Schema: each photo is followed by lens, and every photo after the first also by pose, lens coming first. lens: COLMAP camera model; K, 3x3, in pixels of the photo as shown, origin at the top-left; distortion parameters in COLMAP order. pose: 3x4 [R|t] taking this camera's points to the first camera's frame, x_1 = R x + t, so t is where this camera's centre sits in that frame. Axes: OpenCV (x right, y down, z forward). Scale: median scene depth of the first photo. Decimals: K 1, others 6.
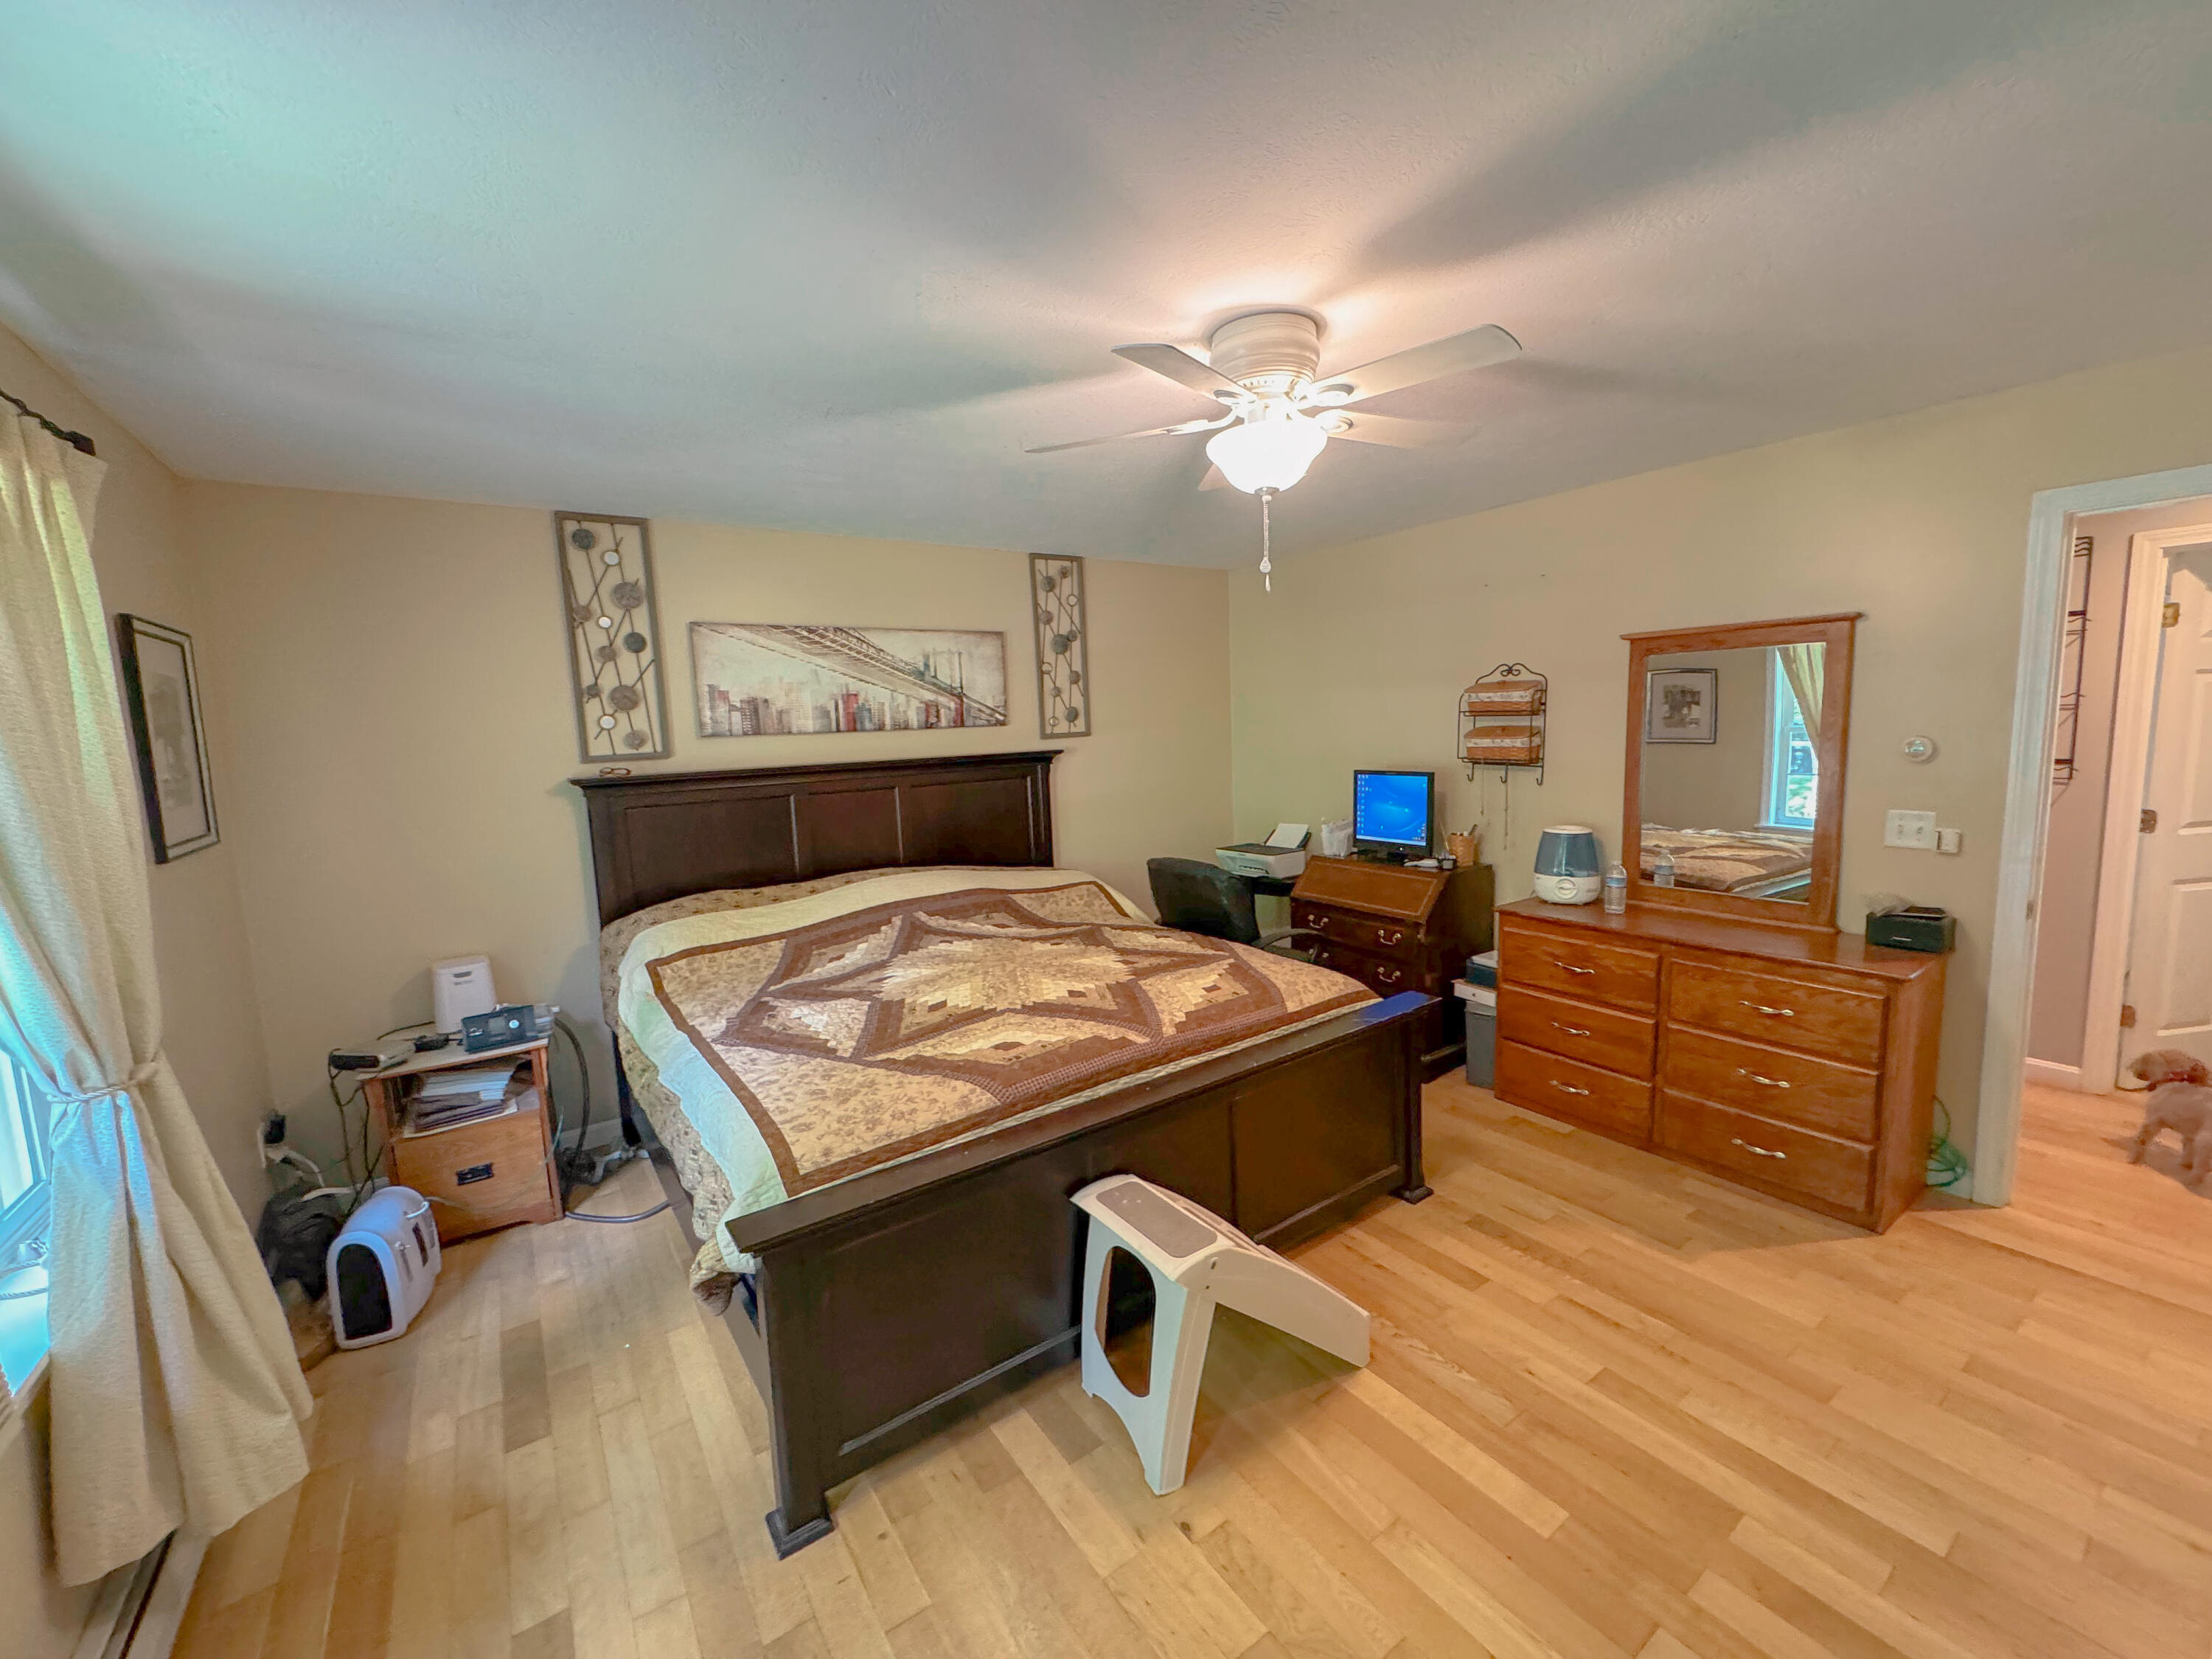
lens RADIAL K [[881.9, 0, 1097.7], [0, 881.9, 829.5], [0, 0, 1]] dist [-0.002116, 0.000136]
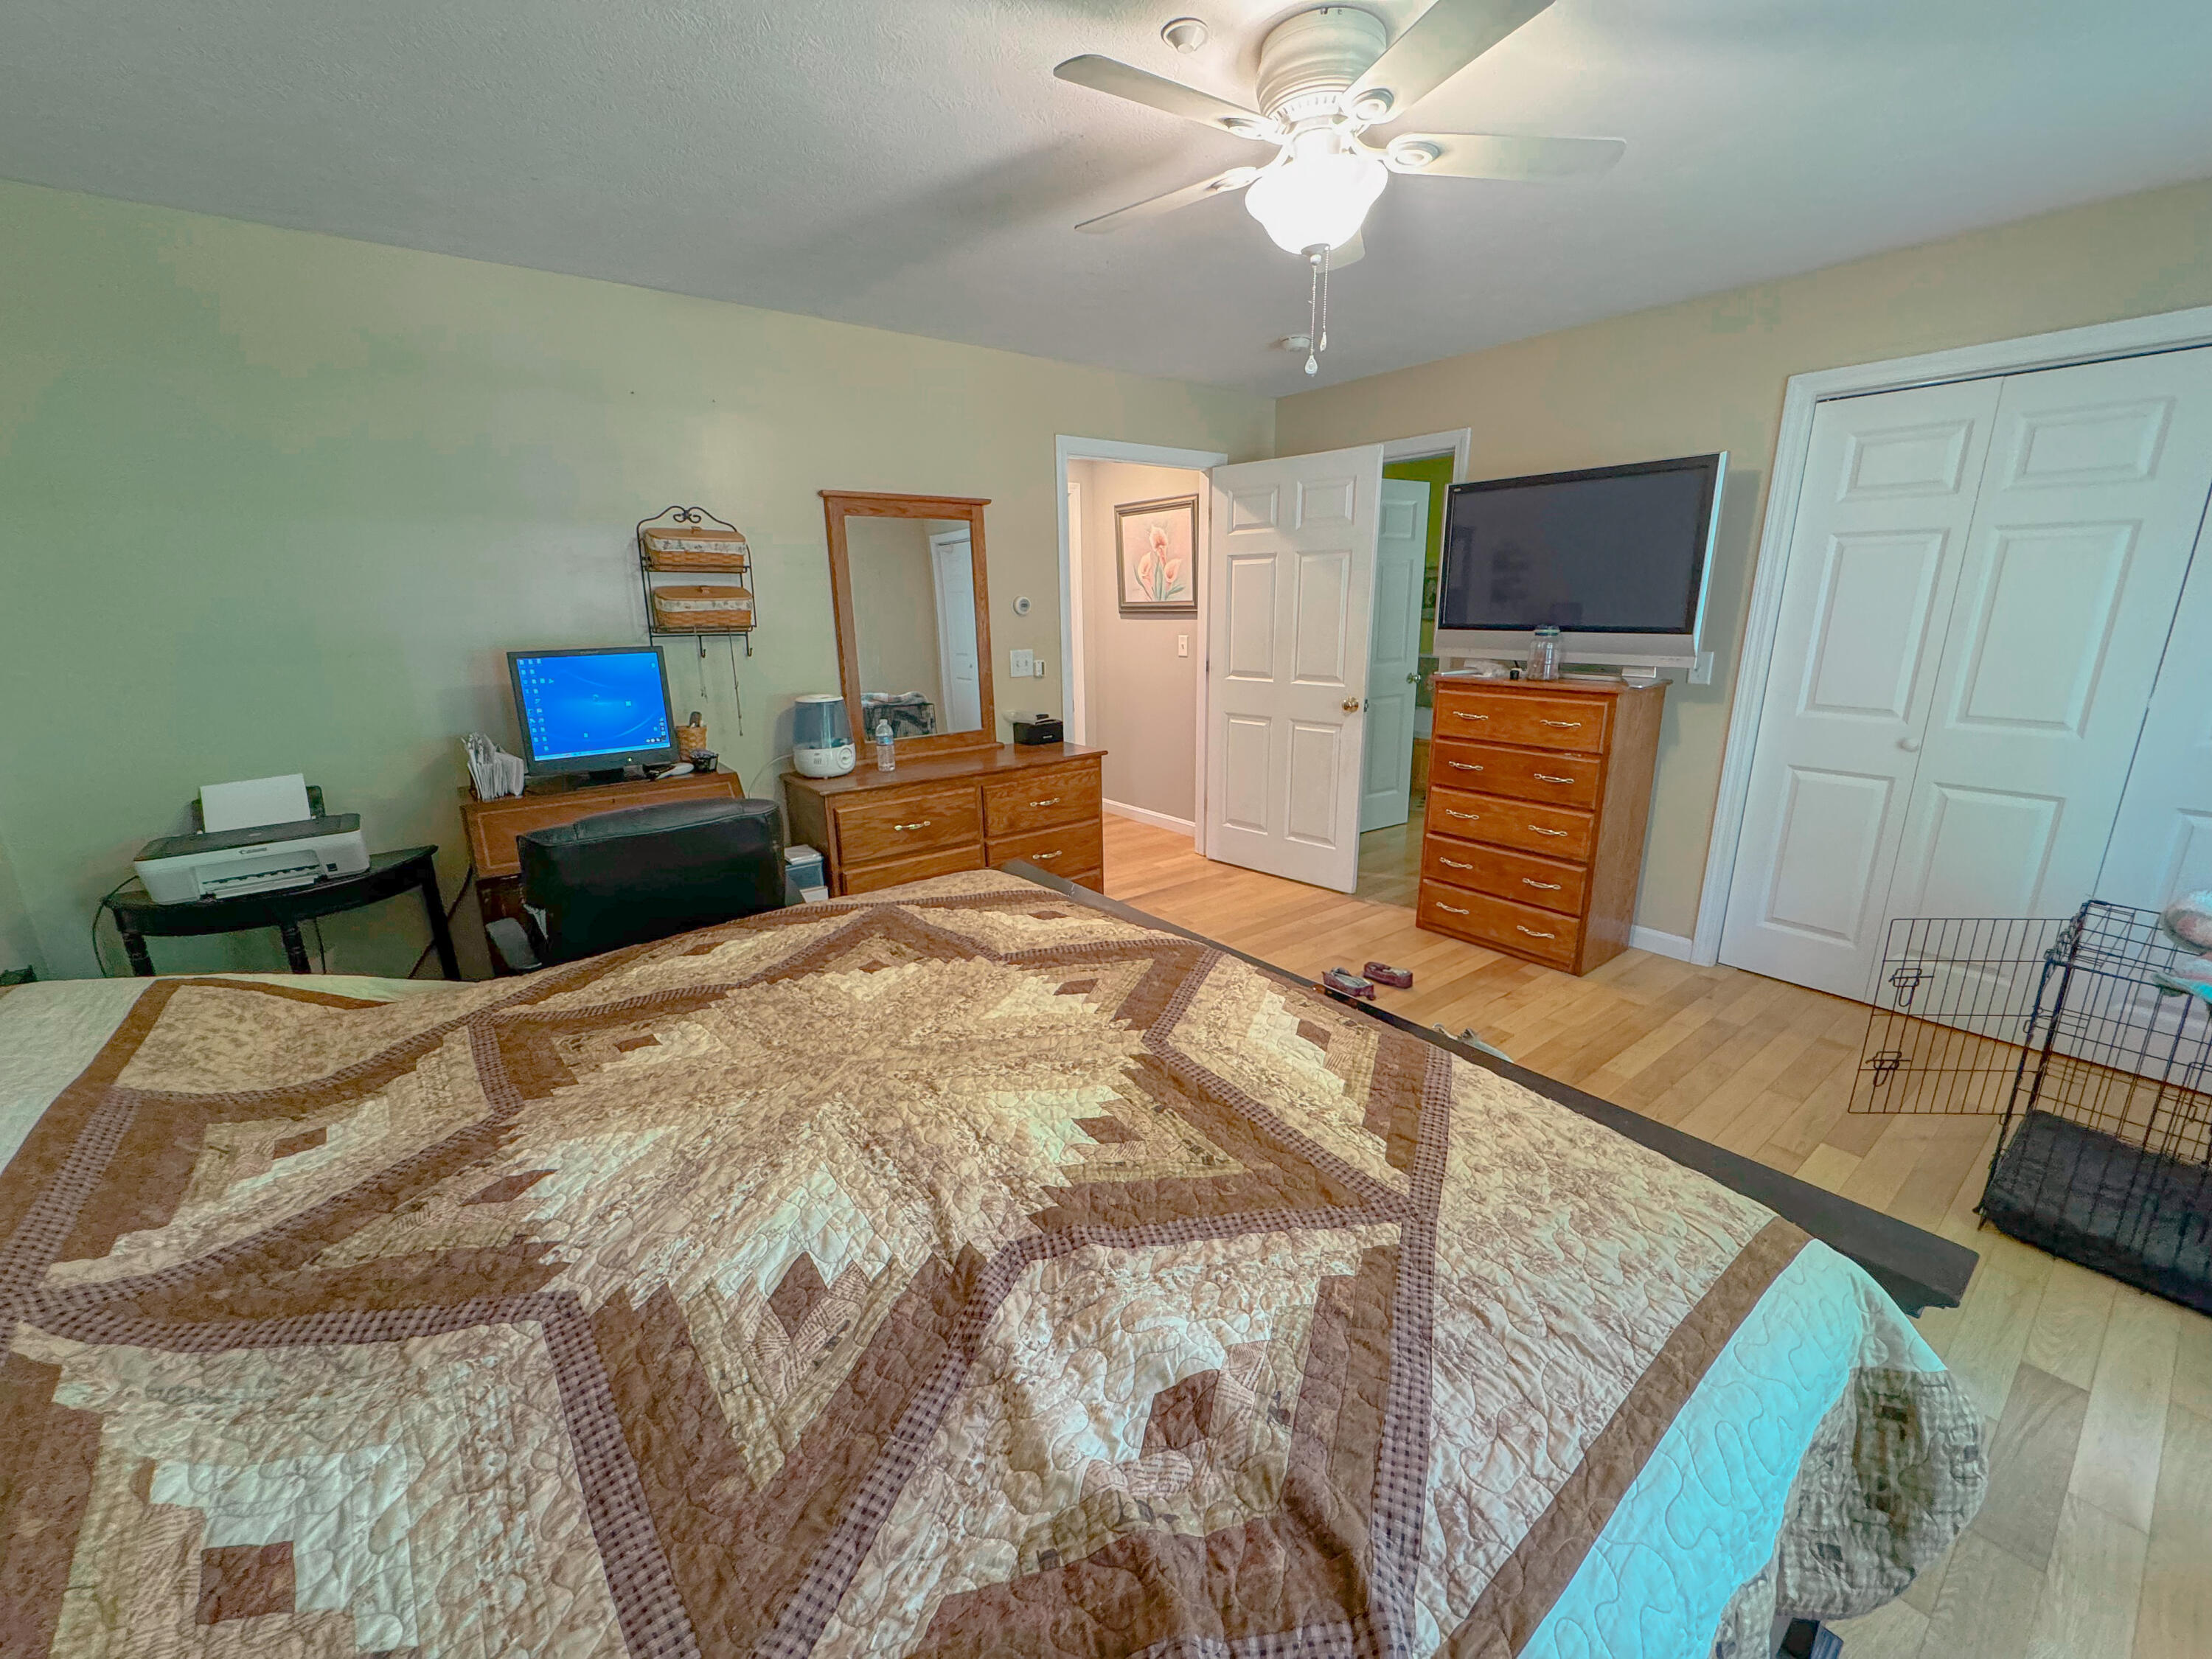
lens RADIAL K [[881.9, 0, 1111.9], [0, 881.9, 826.4], [0, 0, 1]] dist [-0.002116, 0.000136]
pose [[-0.044096, -0.217722, 0.975014, -0.523927], [0.141297, 0.964794, 0.221830, -0.039698], [-0.988985, 0.147548, -0.011780, 0.885169]]
